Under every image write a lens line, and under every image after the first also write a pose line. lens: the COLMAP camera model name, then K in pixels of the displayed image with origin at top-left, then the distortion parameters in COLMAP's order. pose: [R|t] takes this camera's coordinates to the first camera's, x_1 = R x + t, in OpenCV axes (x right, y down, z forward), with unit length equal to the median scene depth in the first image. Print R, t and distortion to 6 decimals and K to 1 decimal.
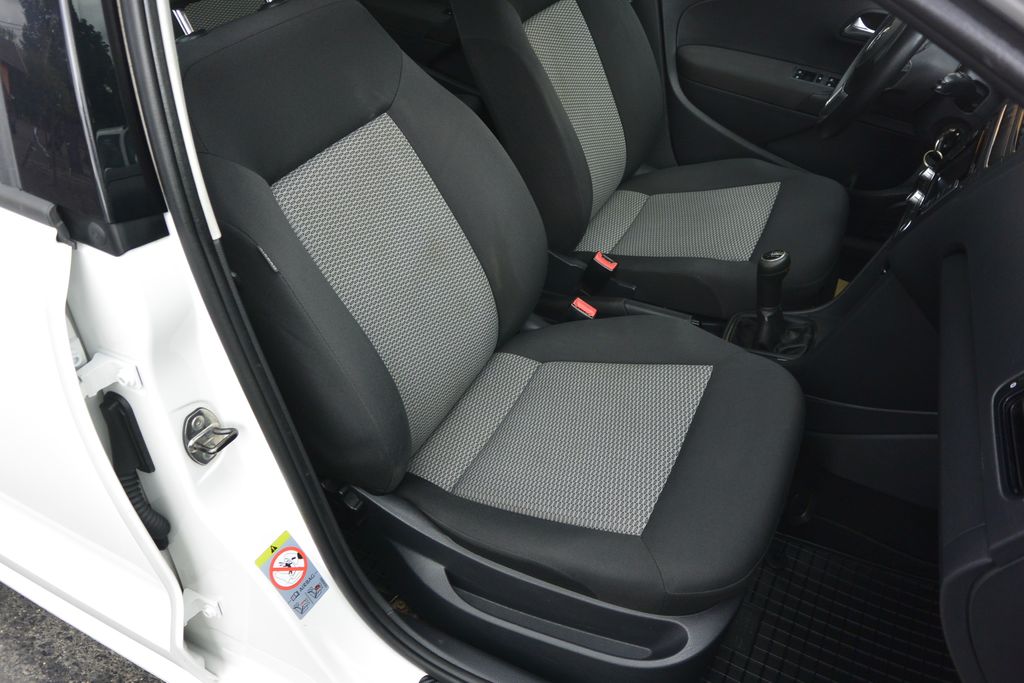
lens RADIAL K [[802.7, 0, 511.2], [0, 802.7, 341.2], [0, 0, 1]] dist [-0.004315, 0.026466]
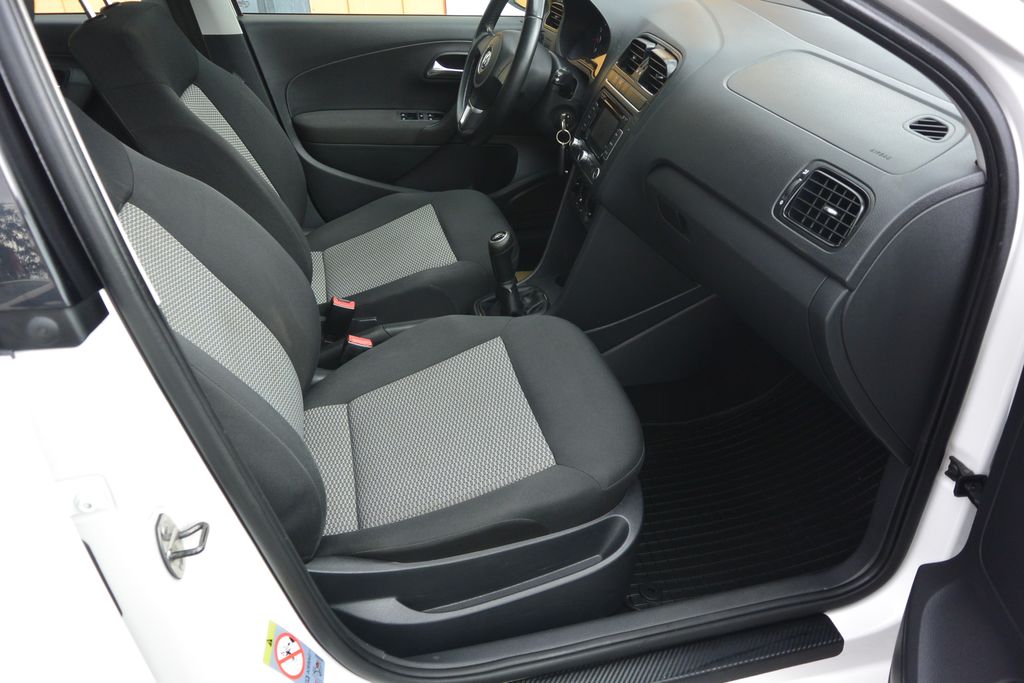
lens RADIAL K [[802.7, 0, 514.9], [0, 802.7, 337.0], [0, 0, 1]] dist [-0.004315, 0.026466]
pose [[0.770513, -0.338573, 0.540072, -0.348024], [0.408535, 0.912680, -0.010690, 0.051713], [-0.489294, 0.228875, 0.841551, 0.019708]]
